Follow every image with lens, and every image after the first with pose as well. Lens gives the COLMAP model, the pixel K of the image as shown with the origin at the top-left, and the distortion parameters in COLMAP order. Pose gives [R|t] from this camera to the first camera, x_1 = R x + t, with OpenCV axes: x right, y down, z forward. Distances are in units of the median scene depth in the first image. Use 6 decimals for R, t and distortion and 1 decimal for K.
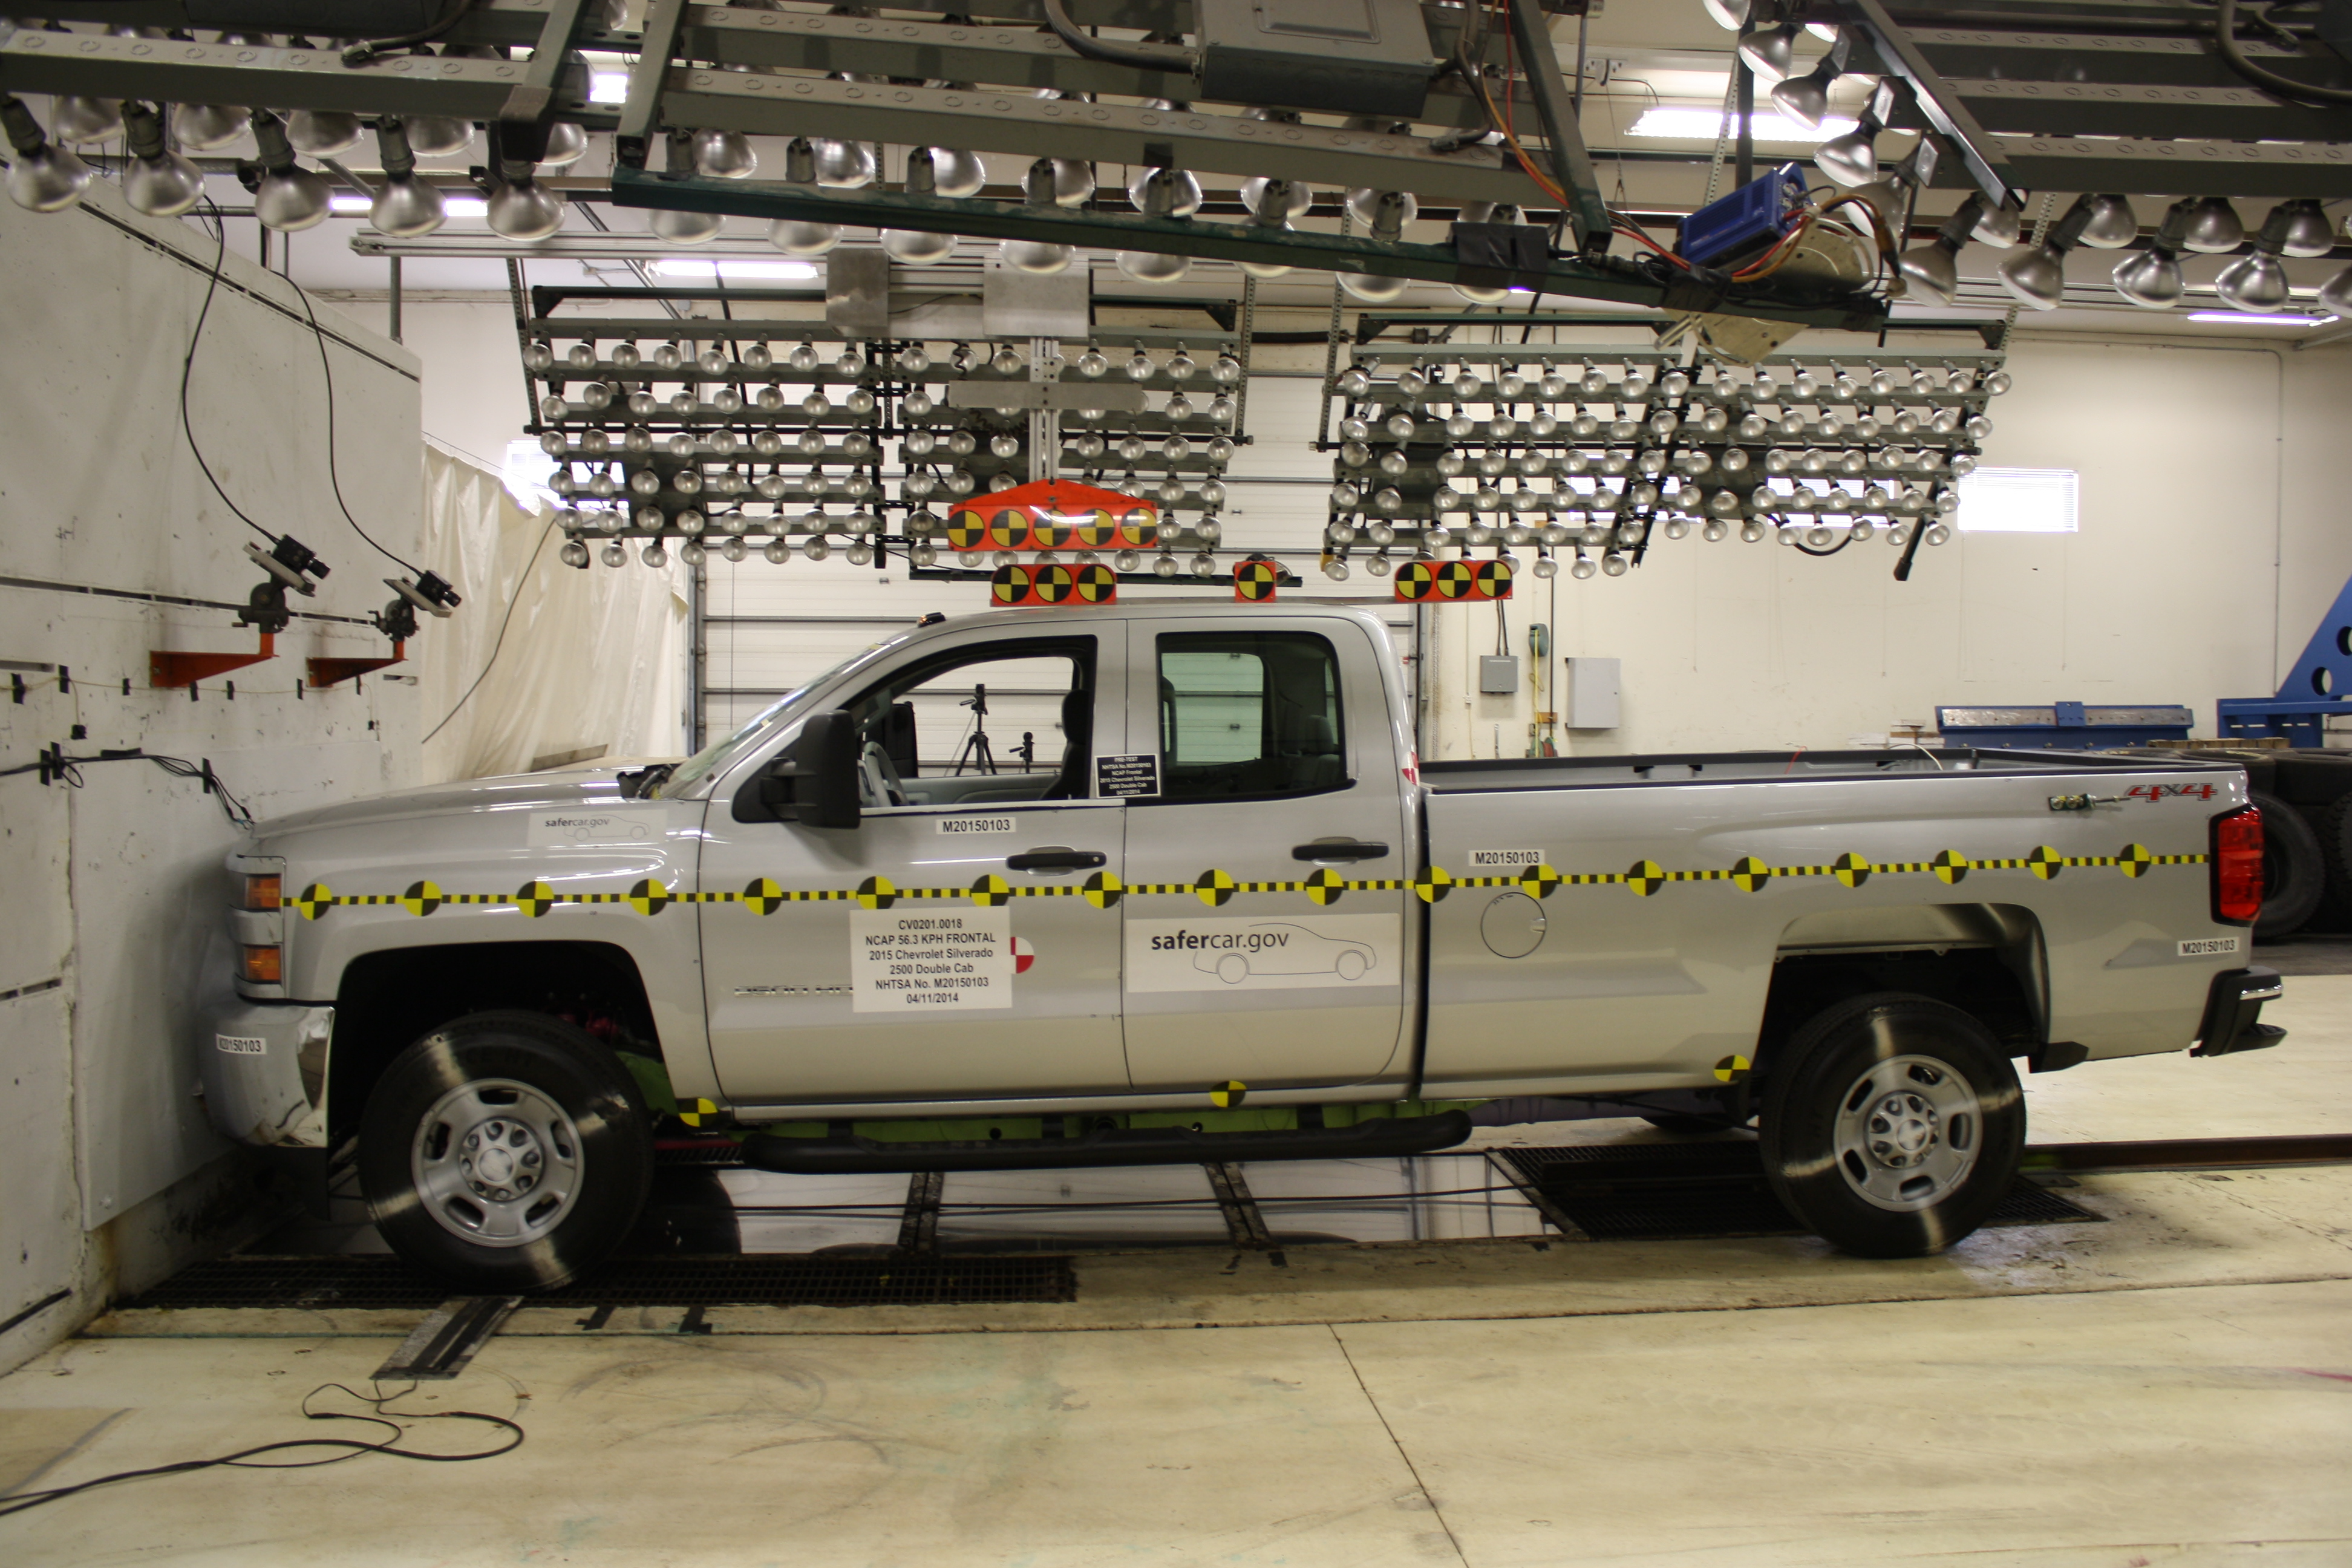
lens RADIAL K [[1965.6, 0, 1216.2], [0, 1965.6, 782.5], [0, 0, 1]] dist [-0.162247, 0.150716]
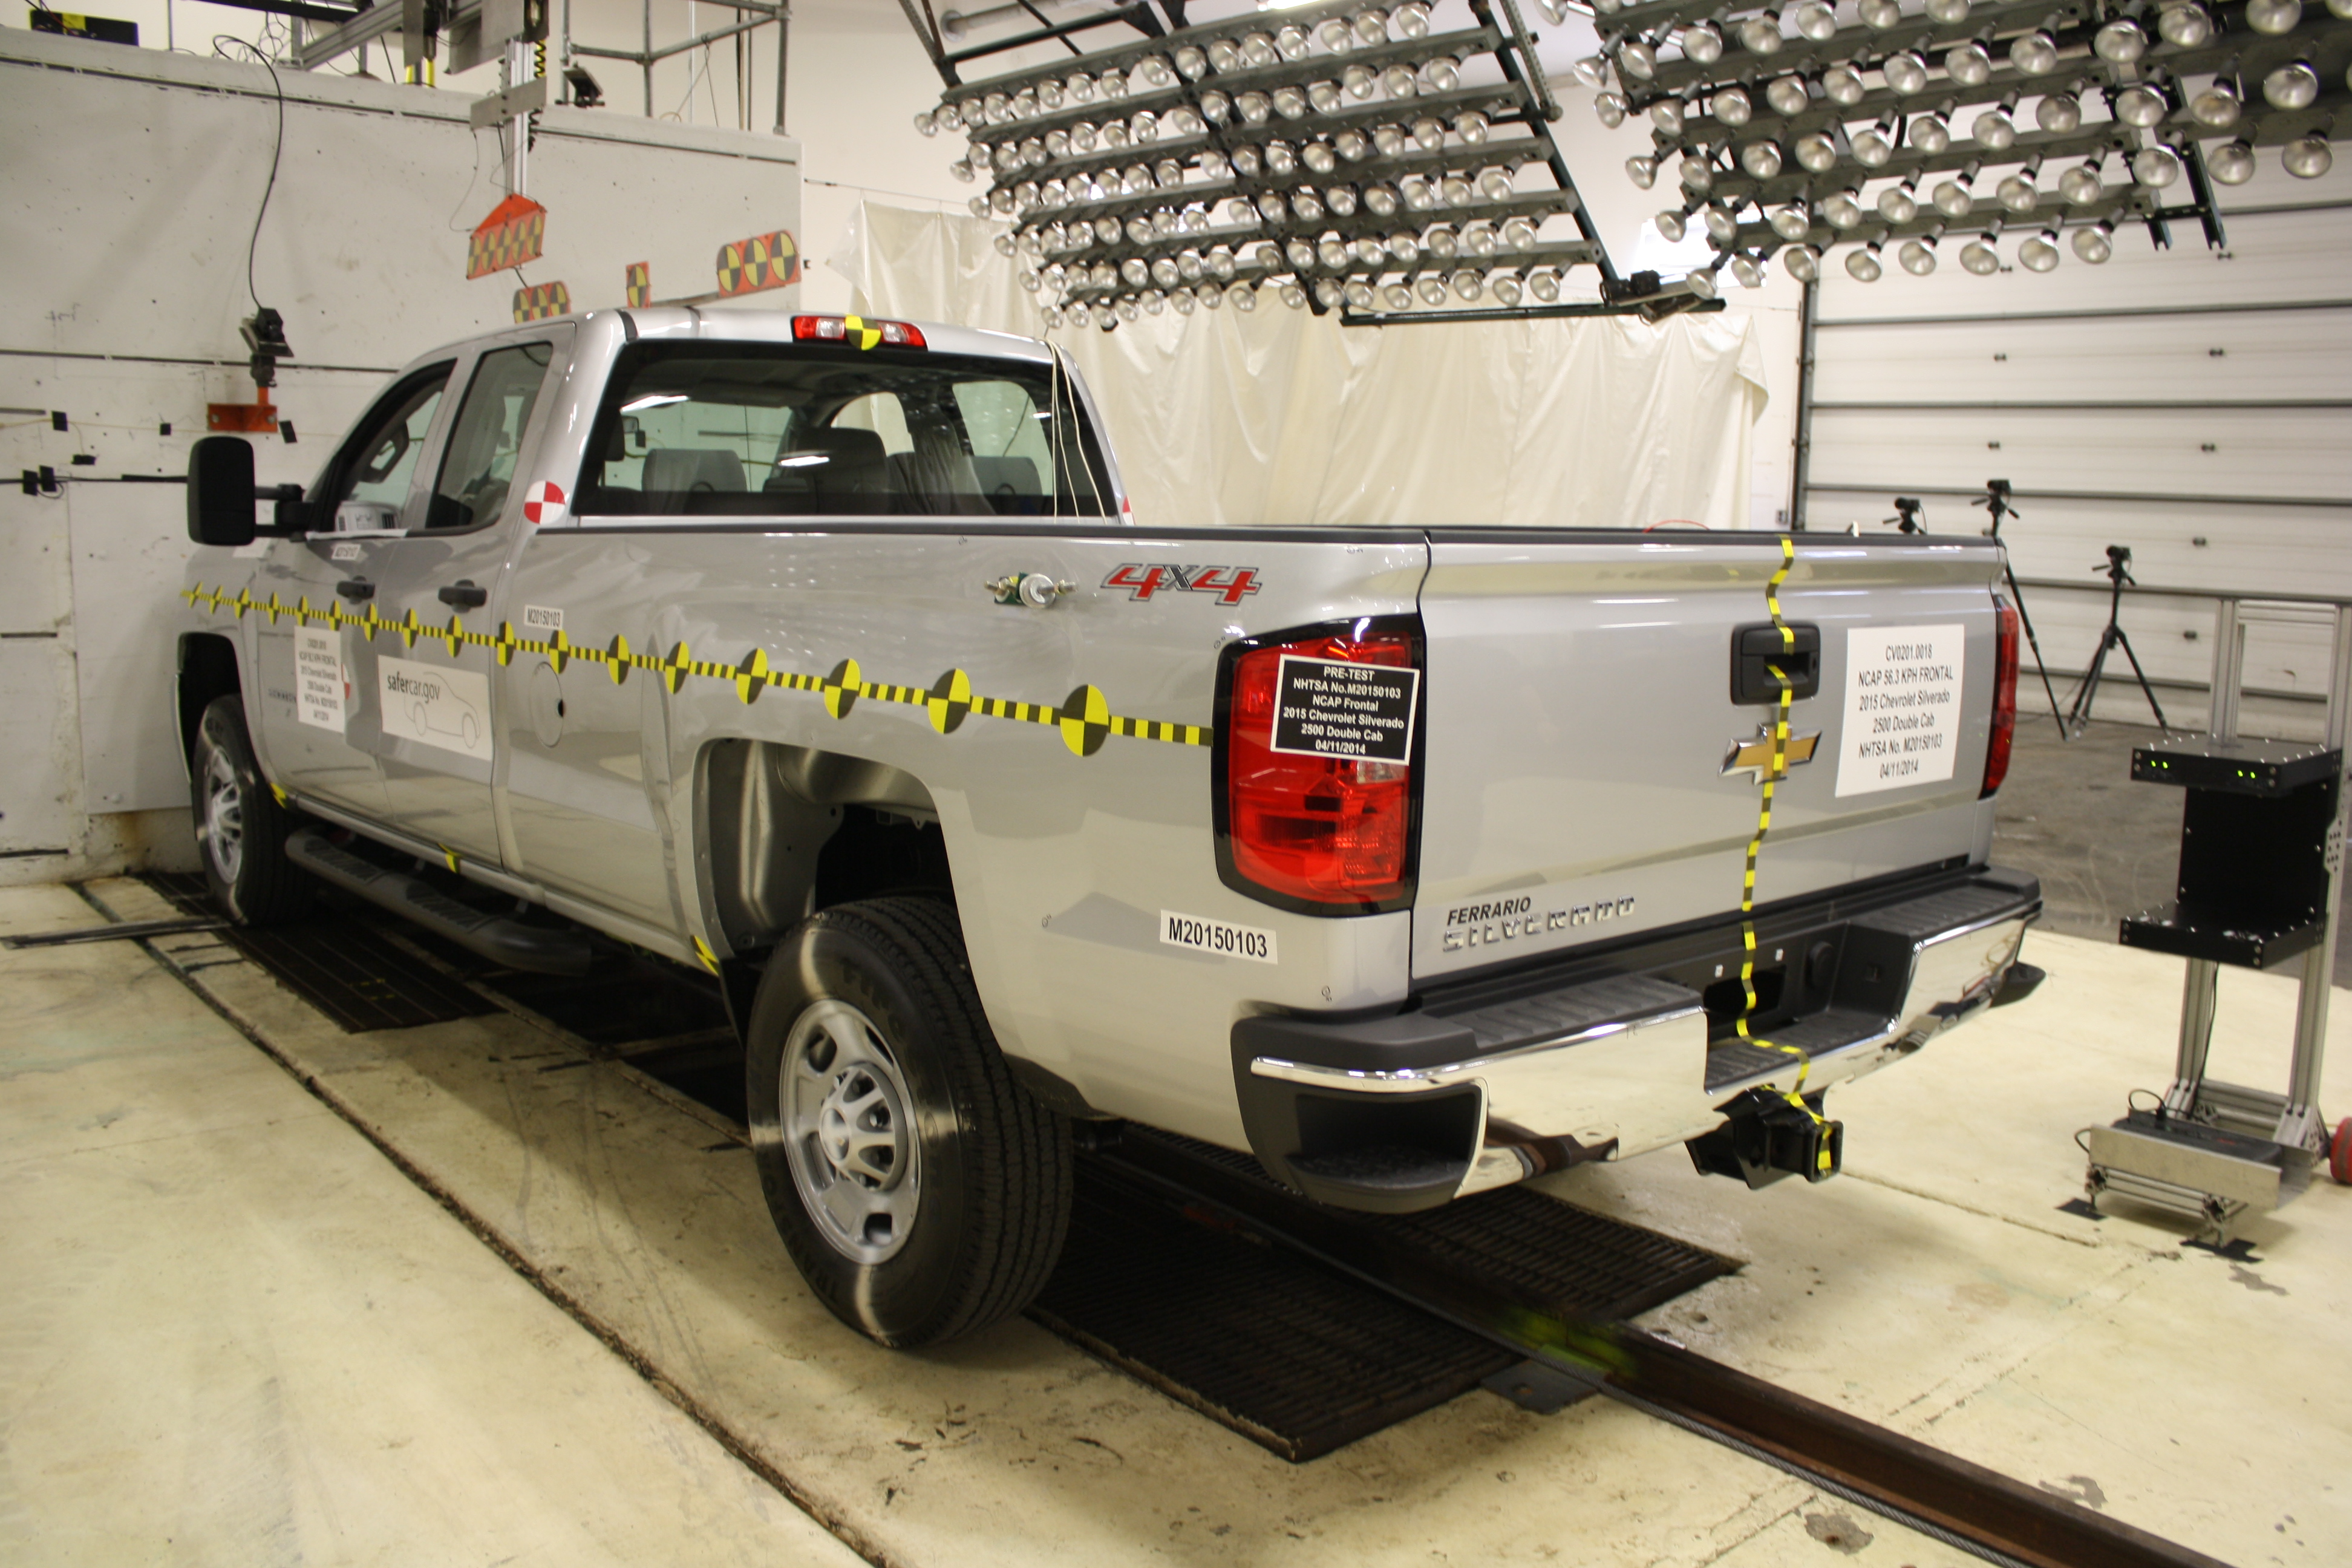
lens RADIAL K [[1965.6, 0, 1216.2], [0, 1965.6, 782.5], [0, 0, 1]] dist [-0.162247, 0.150716]
pose [[0.577002, 0.130388, -0.806268, 0.960541], [-0.058581, 0.991239, 0.118377, -0.003766], [0.814639, -0.021072, 0.579585, 0.795853]]
